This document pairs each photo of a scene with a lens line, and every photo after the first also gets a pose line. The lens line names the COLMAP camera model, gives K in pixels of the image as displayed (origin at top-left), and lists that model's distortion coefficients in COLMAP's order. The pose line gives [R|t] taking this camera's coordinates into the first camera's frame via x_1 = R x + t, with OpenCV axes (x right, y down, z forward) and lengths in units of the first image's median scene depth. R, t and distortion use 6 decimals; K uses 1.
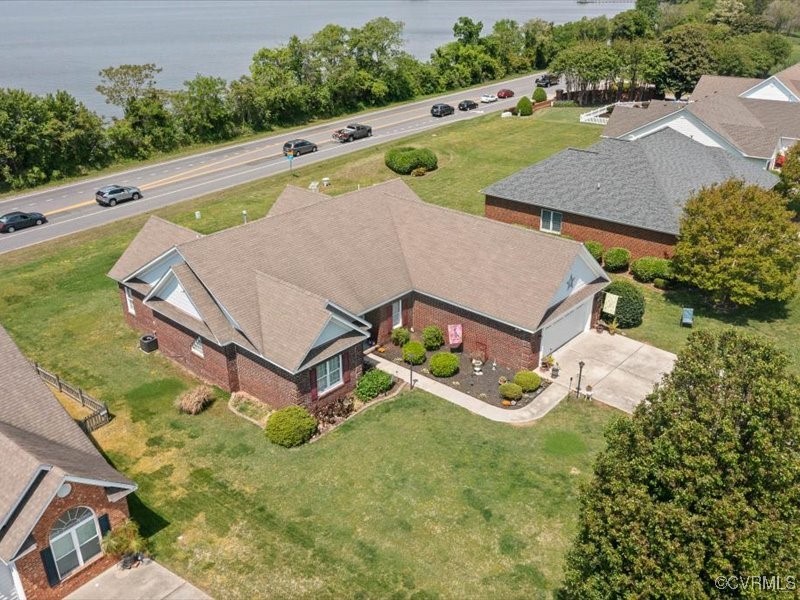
lens RADIAL K [[699.7, 0, 400.0], [0, 699.7, 300.0], [0, 0, 1]] dist [-0.024169, -0.009399]
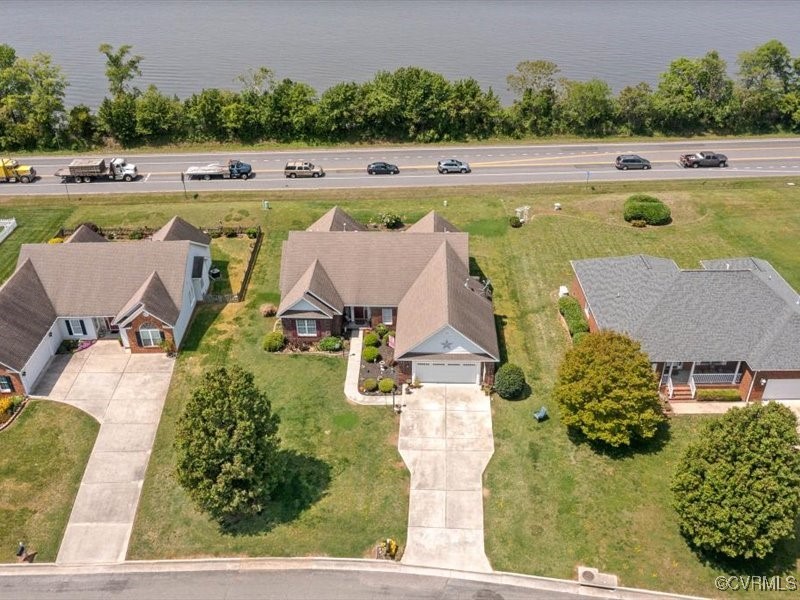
lens RADIAL K [[699.7, 0, 400.0], [0, 699.7, 300.0], [0, 0, 1]] dist [-0.024169, -0.009399]
pose [[0.636142, 0.401371, -0.658957, 1.103146], [-0.316717, 0.914614, 0.251340, -0.444397], [0.703572, 0.048815, 0.708945, -0.113699]]
